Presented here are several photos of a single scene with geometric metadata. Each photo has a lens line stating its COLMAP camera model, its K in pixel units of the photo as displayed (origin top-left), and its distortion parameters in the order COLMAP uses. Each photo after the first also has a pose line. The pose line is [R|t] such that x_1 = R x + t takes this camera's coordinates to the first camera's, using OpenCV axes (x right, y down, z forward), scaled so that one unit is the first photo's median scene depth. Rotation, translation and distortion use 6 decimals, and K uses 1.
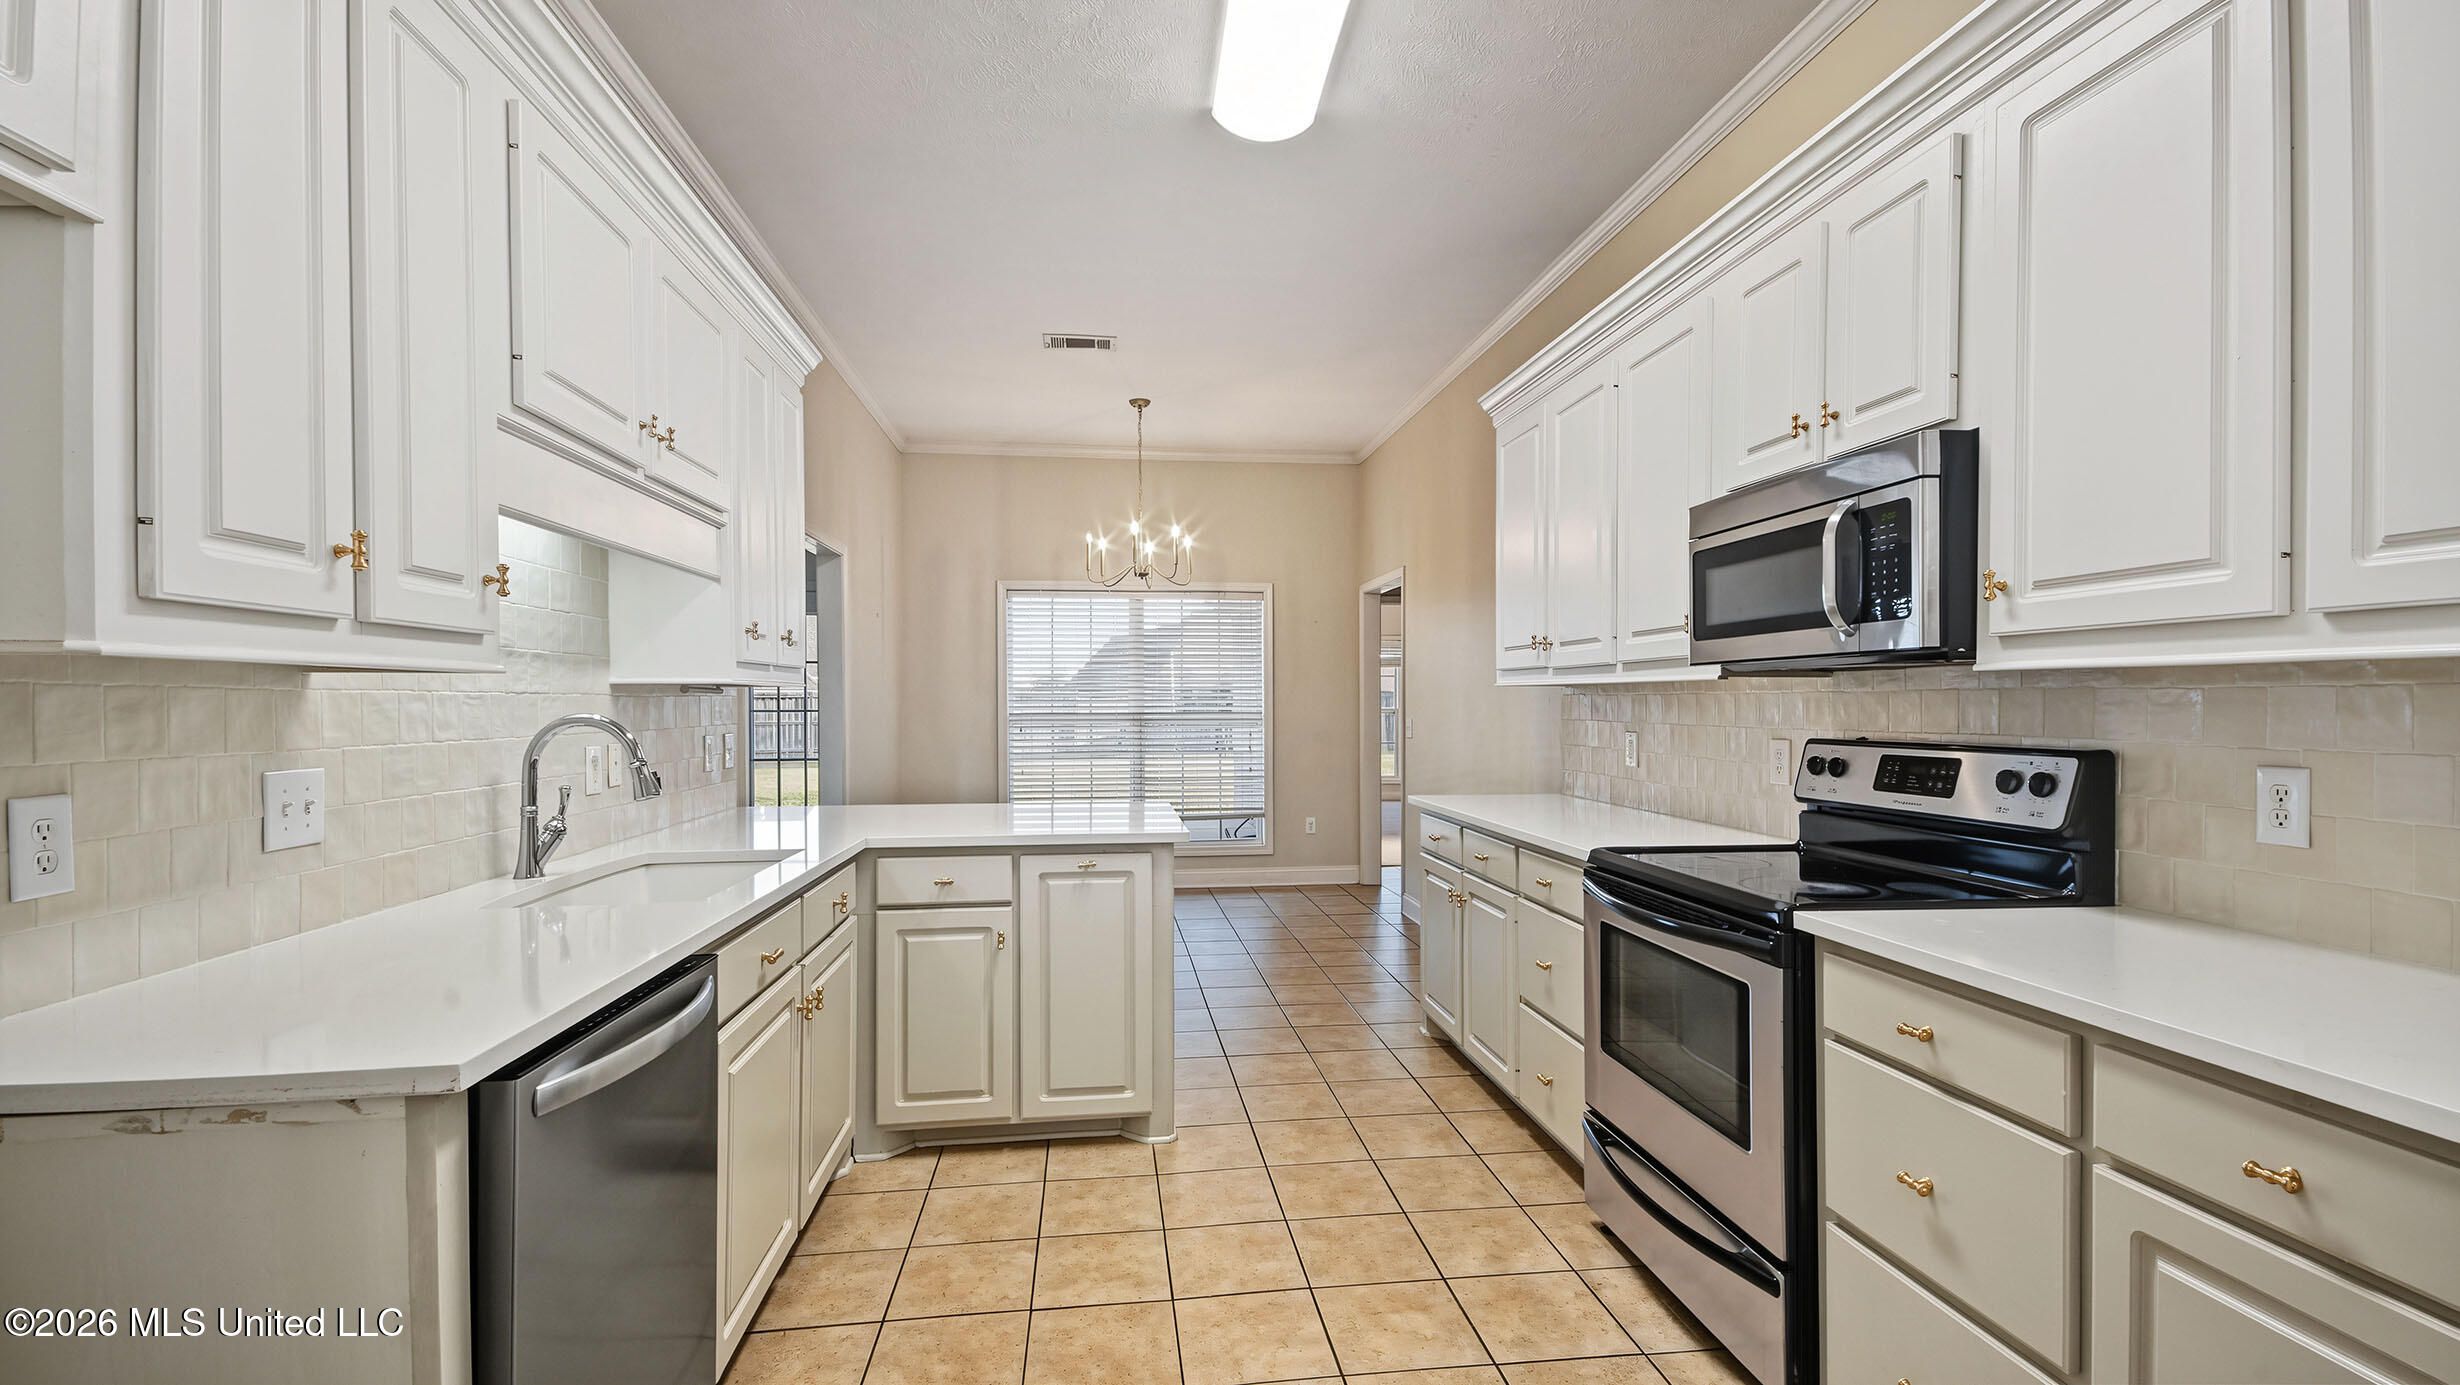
lens RADIAL K [[1061.1, 0, 1240.0], [0, 1061.1, 718.0], [0, 0, 1]] dist [0.024506, -0.000013]
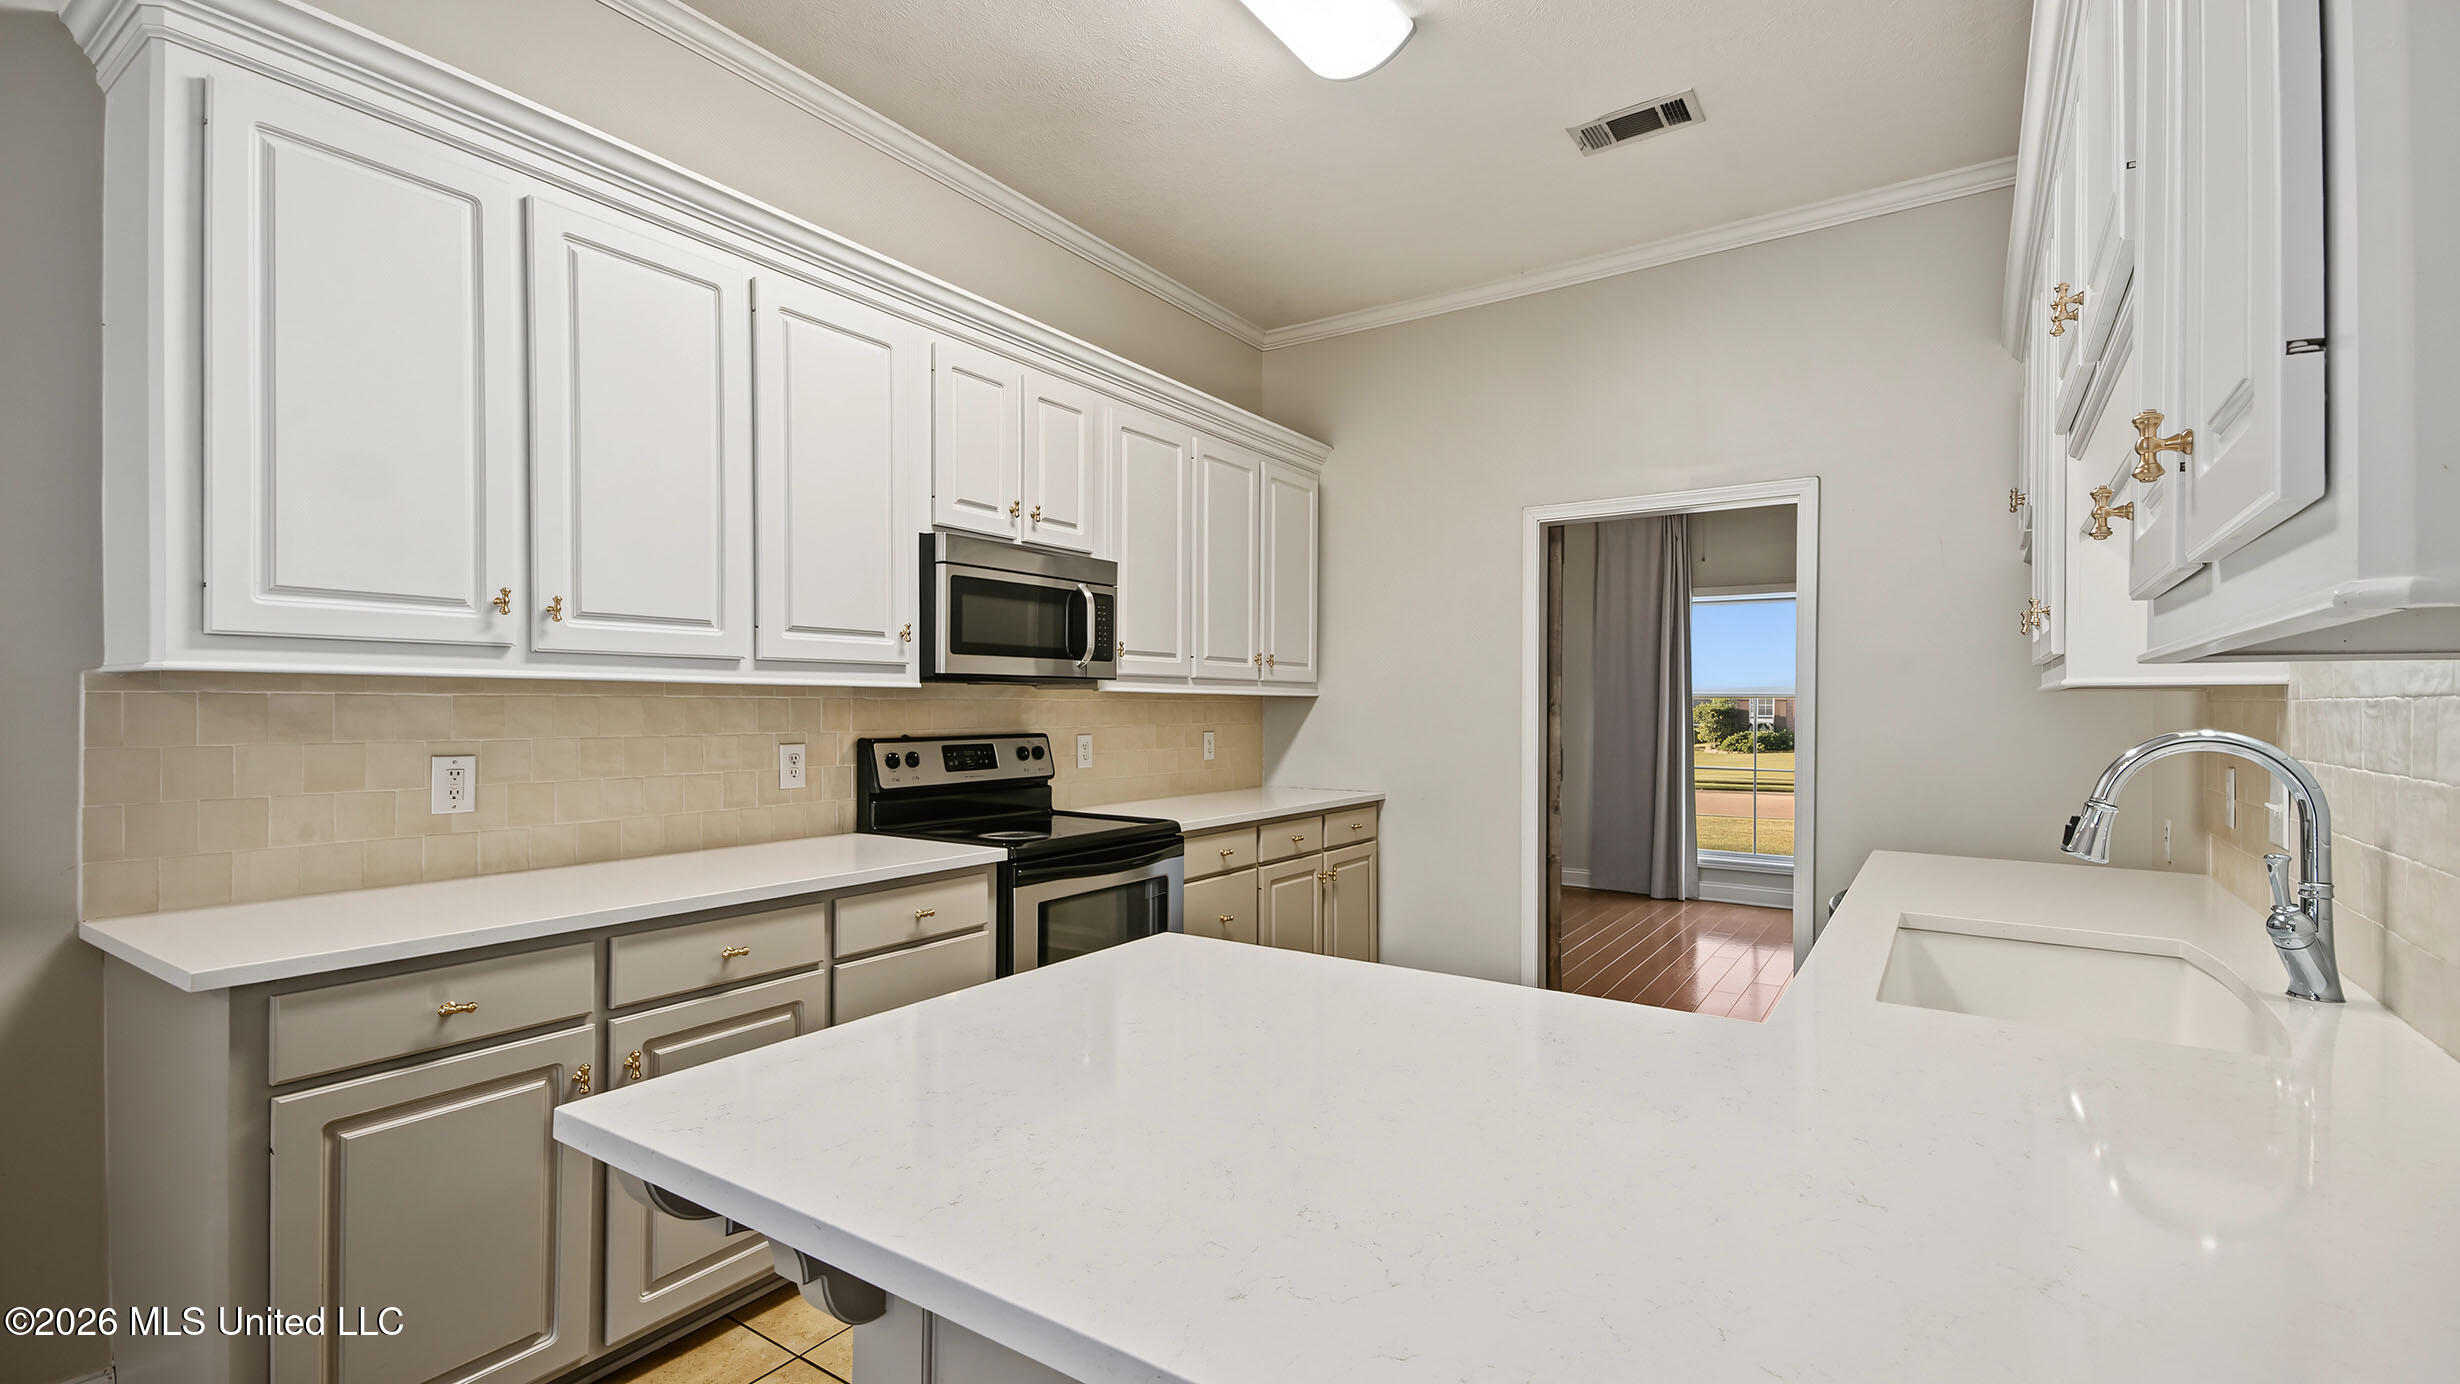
lens RADIAL K [[1081.4, 0, 1230.0], [0, 1081.4, 692.0], [0, 0, 1]] dist [0.027714, -0.000010]
pose [[-0.749263, -0.012997, 0.662145, -0.607637], [-0.009323, 0.999915, 0.009078, -0.051728], [-0.662207, 0.000628, -0.749321, 1.845564]]
